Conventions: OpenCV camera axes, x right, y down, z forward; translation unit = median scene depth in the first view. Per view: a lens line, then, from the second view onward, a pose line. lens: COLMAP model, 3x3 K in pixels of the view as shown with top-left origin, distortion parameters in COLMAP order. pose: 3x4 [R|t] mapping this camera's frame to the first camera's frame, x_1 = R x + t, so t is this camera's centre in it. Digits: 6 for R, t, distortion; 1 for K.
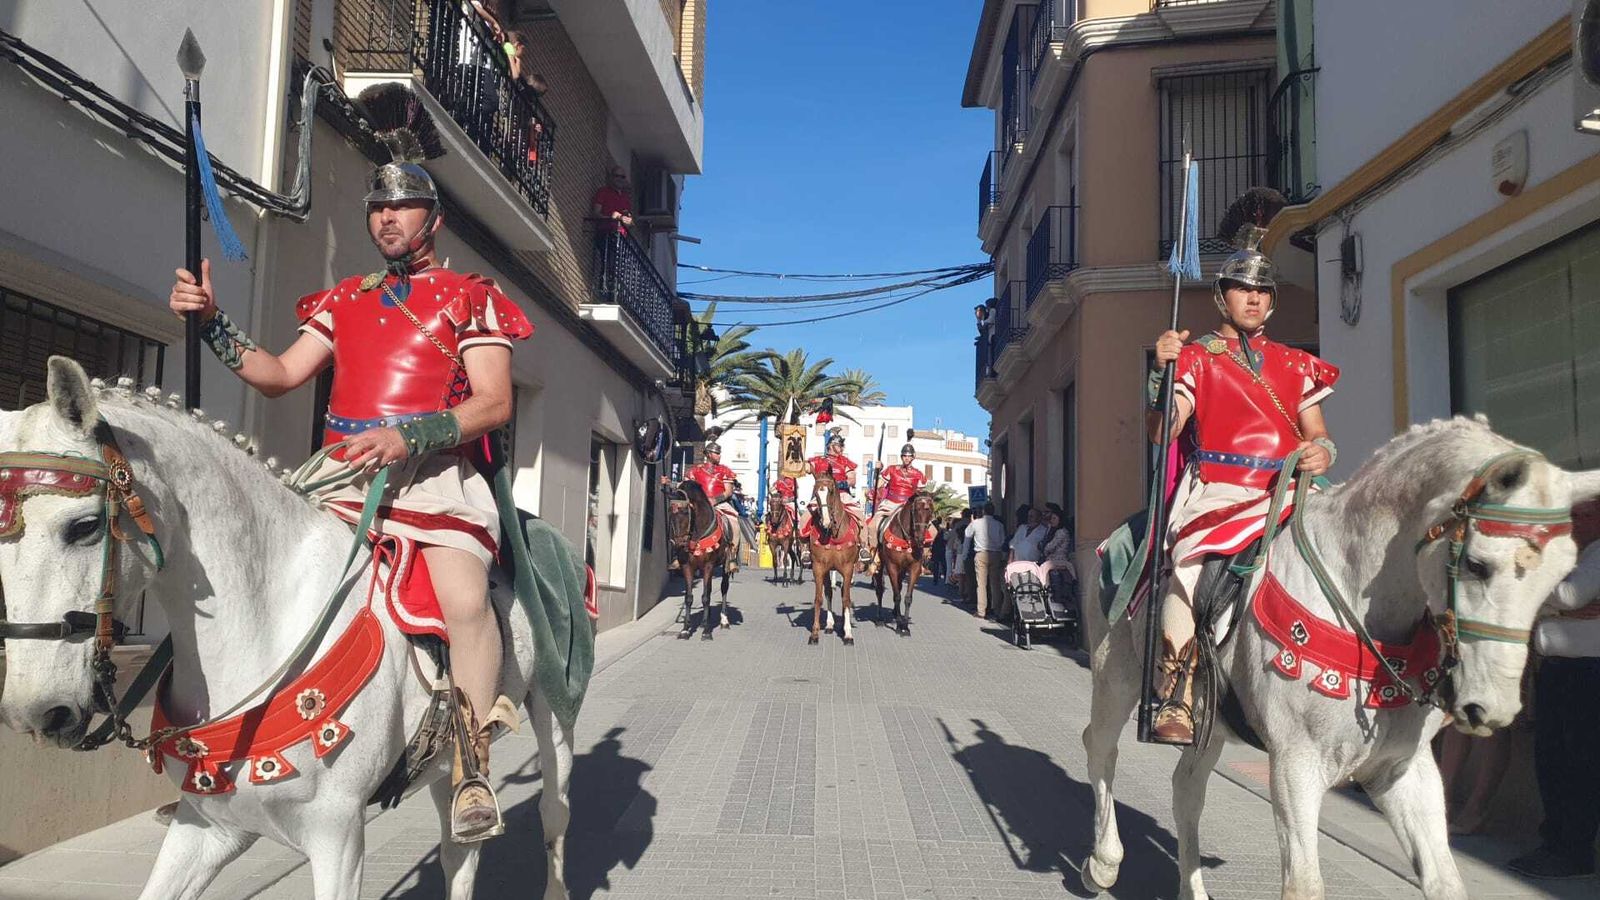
lens RADIAL K [[1269.6, 0, 790.8], [0, 1269.6, 467.6], [0, 0, 1]] dist [0.034463, -0.003960]
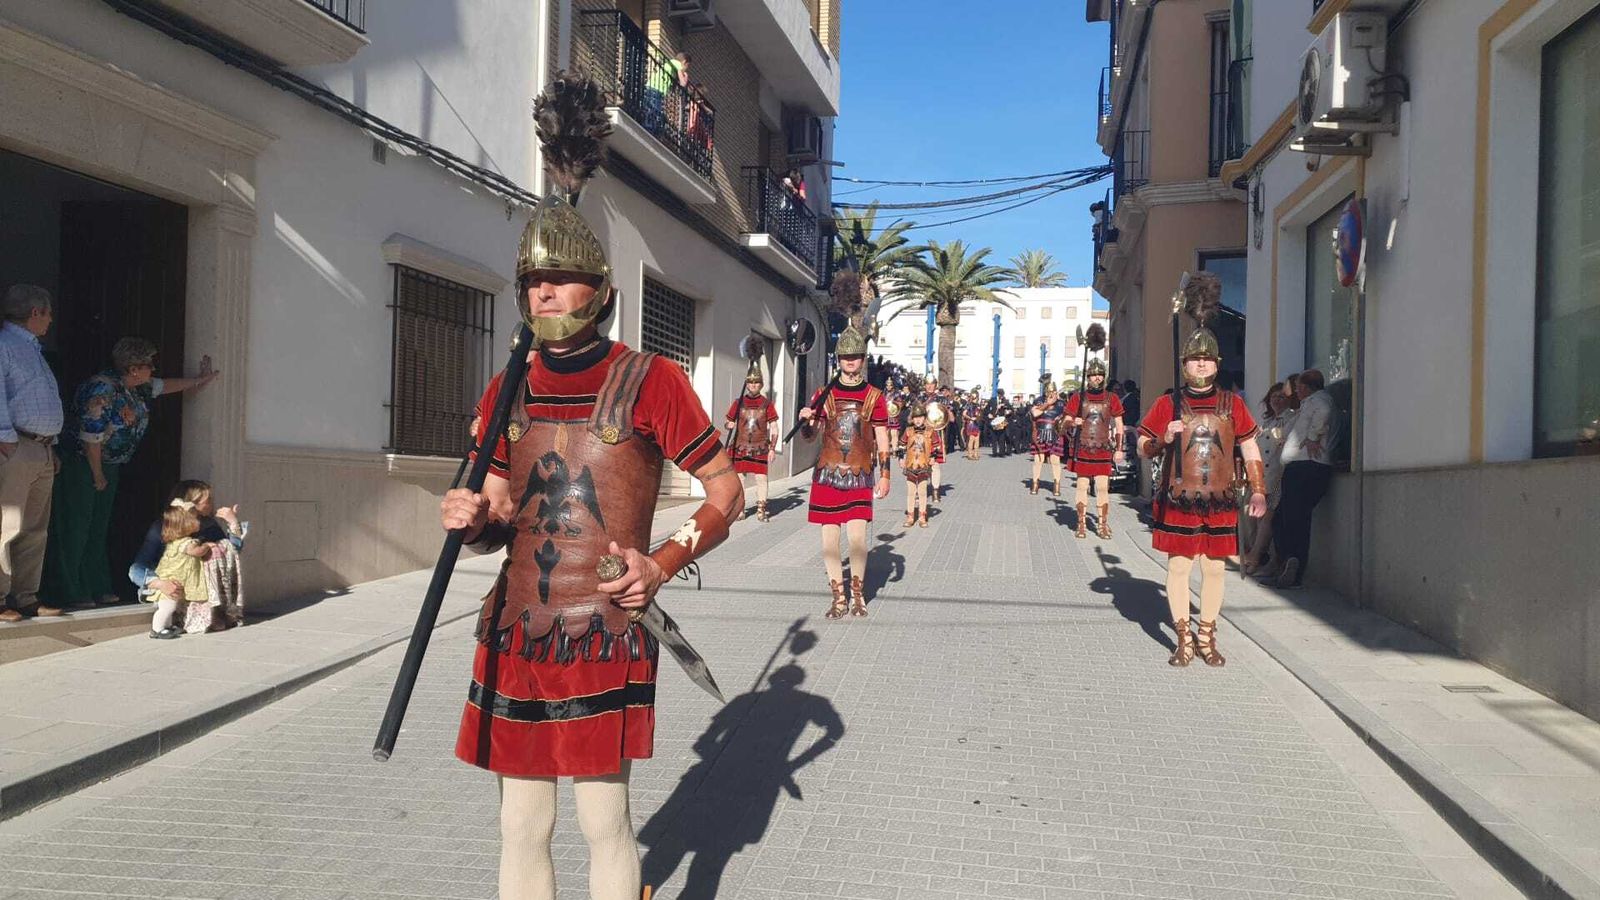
lens RADIAL K [[1277.4, 0, 743.6], [0, 1277.4, 496.6], [0, 0, 1]] dist [0.011757, -0.002969]
pose [[0.982697, 0.000237, -0.185222, 0.069090], [0.020514, 0.993708, 0.110109, -0.002890], [0.184083, -0.112003, 0.976508, -0.268235]]
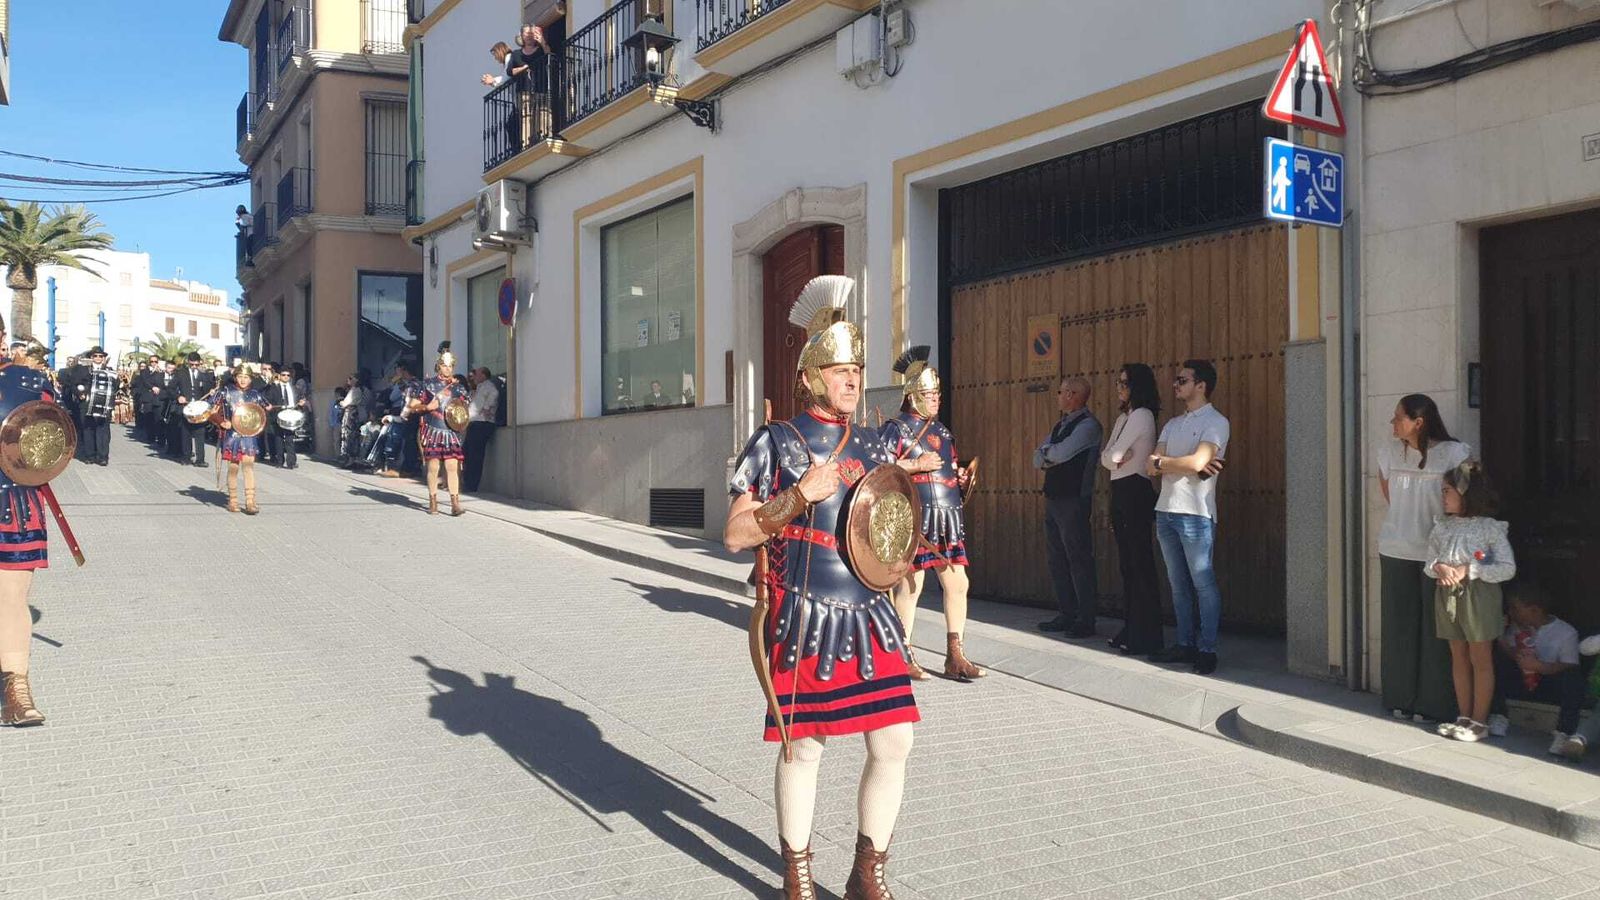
lens RADIAL K [[1292.1, 0, 840.7], [0, 1292.1, 467.1], [0, 0, 1]] dist [0.066626, 0.002237]
pose [[0.832612, -0.013646, 0.553688, -0.118390], [-0.045169, 0.994693, 0.092437, -0.020451], [-0.552011, -0.101974, 0.827578, -0.659109]]
